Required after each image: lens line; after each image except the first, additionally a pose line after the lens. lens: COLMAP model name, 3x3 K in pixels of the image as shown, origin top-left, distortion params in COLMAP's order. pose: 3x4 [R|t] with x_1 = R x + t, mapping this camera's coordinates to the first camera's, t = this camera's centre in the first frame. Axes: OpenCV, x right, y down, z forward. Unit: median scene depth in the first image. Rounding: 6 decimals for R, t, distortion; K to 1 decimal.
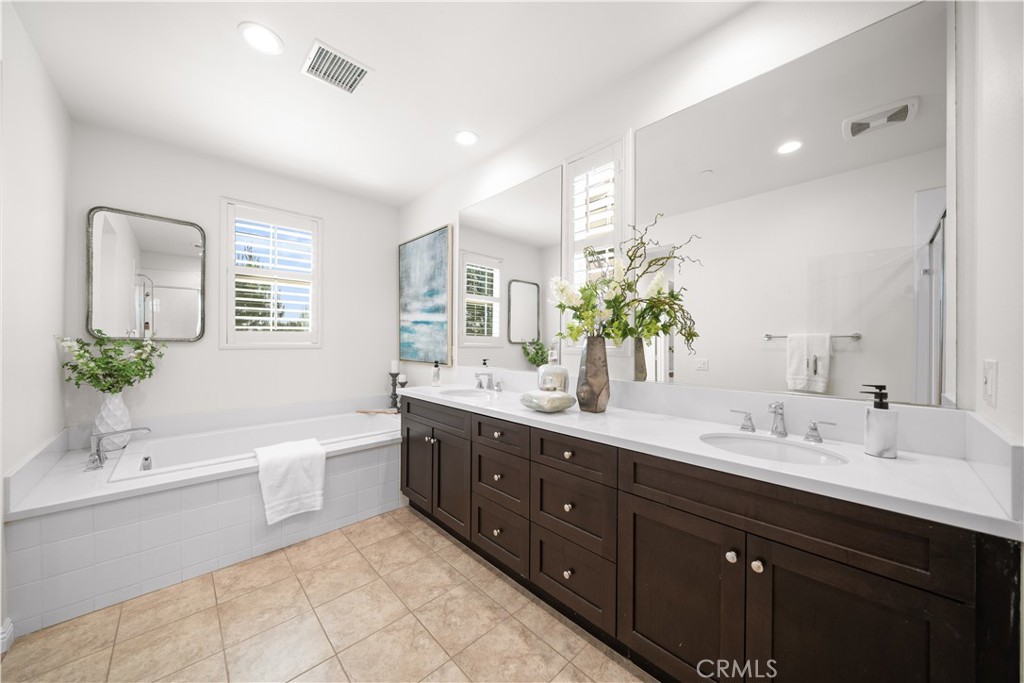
lens RADIAL K [[350.3, 0, 509.0], [0, 350.3, 341.7], [0, 0, 1]] dist [-0.005006, -0.000031]
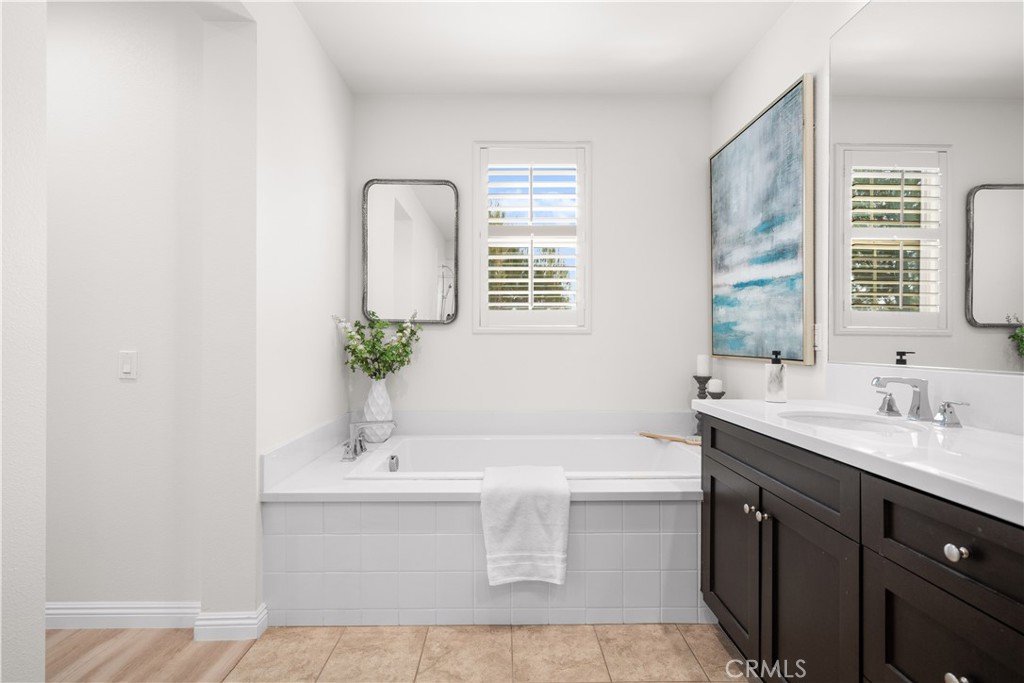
lens RADIAL K [[480.2, 0, 511.8], [0, 480.2, 342.1], [0, 0, 1]] dist [0.002255, 0.000422]
pose [[0.735342, -0.004256, -0.677682, -0.025154], [0.003886, 0.999990, -0.002063, 0.049262], [0.677685, -0.001116, 0.735352, 0.285576]]
